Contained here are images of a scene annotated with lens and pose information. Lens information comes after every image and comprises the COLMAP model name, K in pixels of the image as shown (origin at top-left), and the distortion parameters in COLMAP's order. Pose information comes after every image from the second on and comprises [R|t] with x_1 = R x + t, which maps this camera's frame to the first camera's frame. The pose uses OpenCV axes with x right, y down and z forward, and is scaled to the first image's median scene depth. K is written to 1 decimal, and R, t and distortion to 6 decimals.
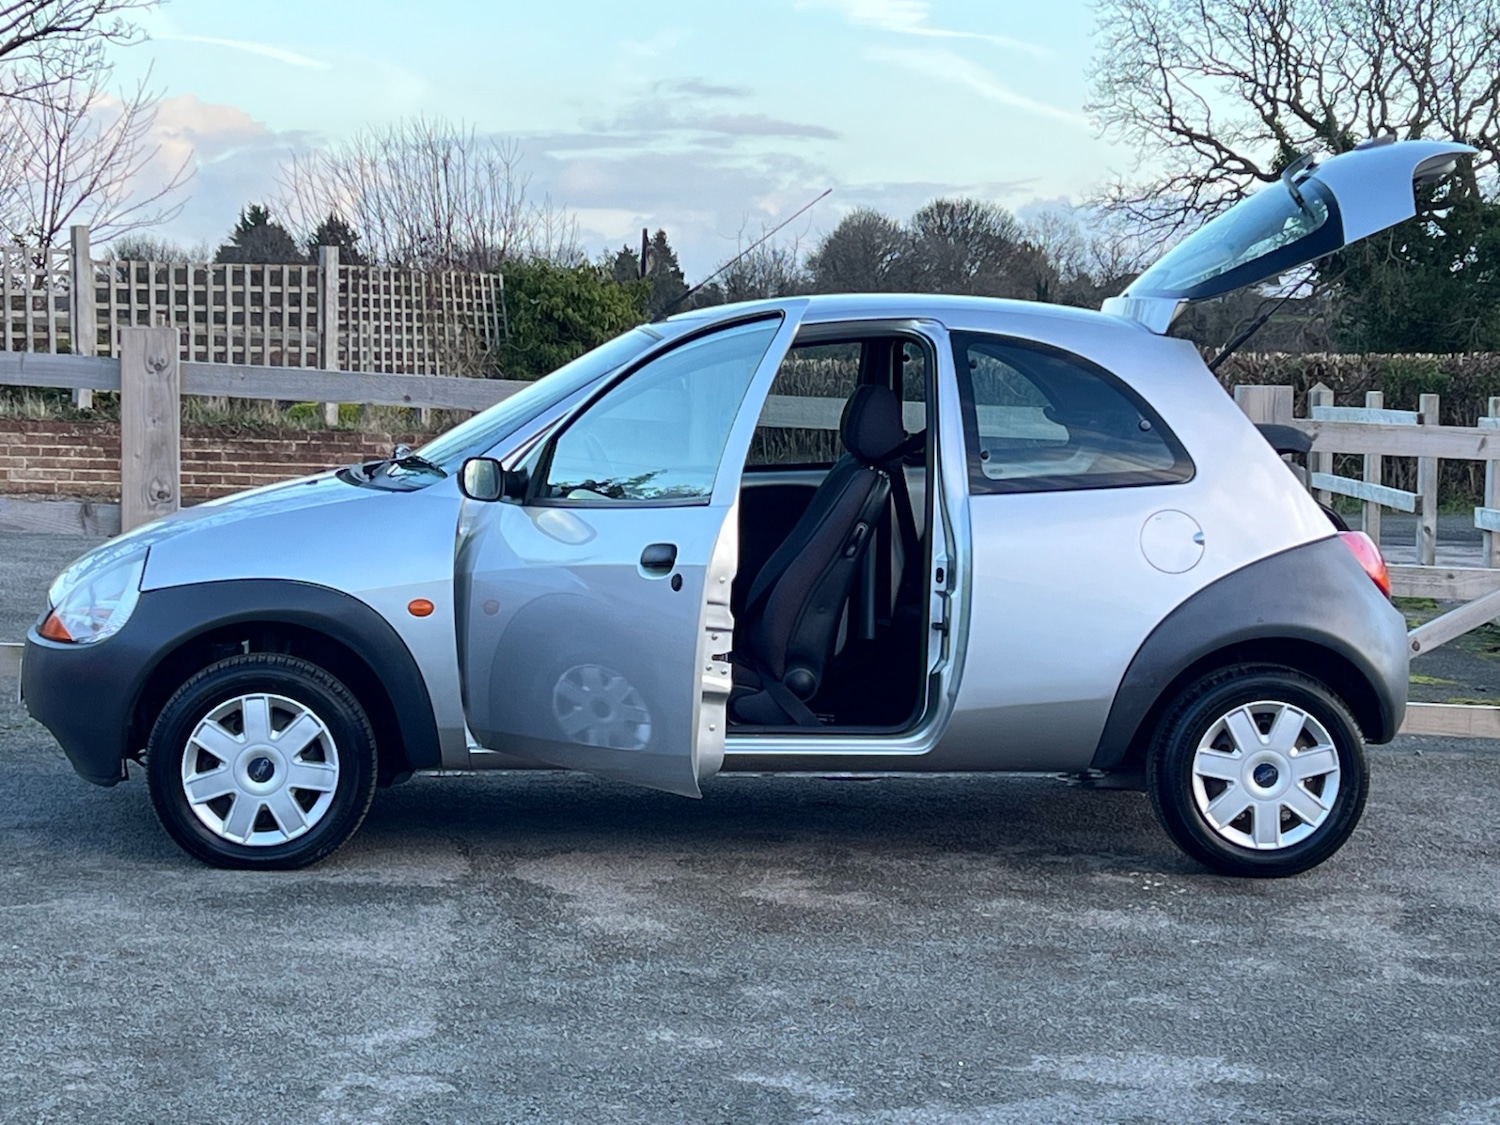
lens RADIAL K [[3544.3, 0, 758.7], [0, 3544.3, 560.6], [0, 0, 1]] dist [0.198466, 0.001022]
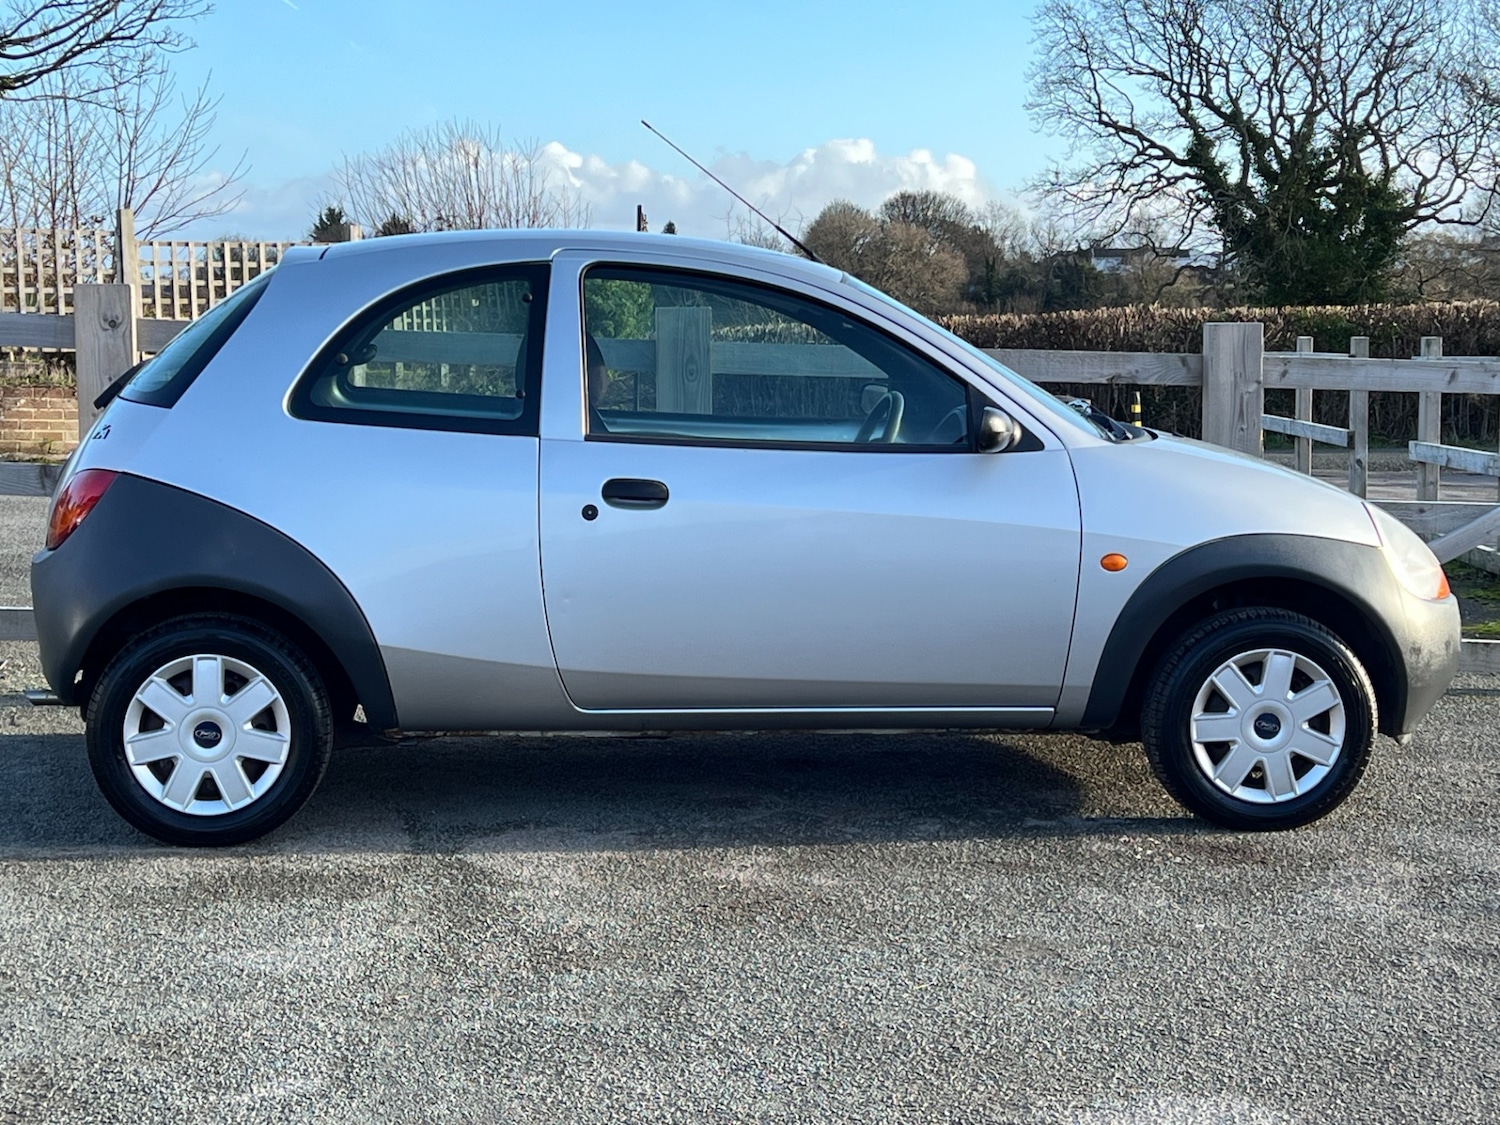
lens RADIAL K [[4337.4, 0, 750.0], [0, 4337.4, 562.5], [0, 0, 1]] dist [0.358882, -0.629751]
pose [[0.999709, -0.019687, 0.013931, -0.020271], [0.019560, 0.999766, 0.009213, 0.007299], [-0.014109, -0.008938, 0.999861, -0.400466]]
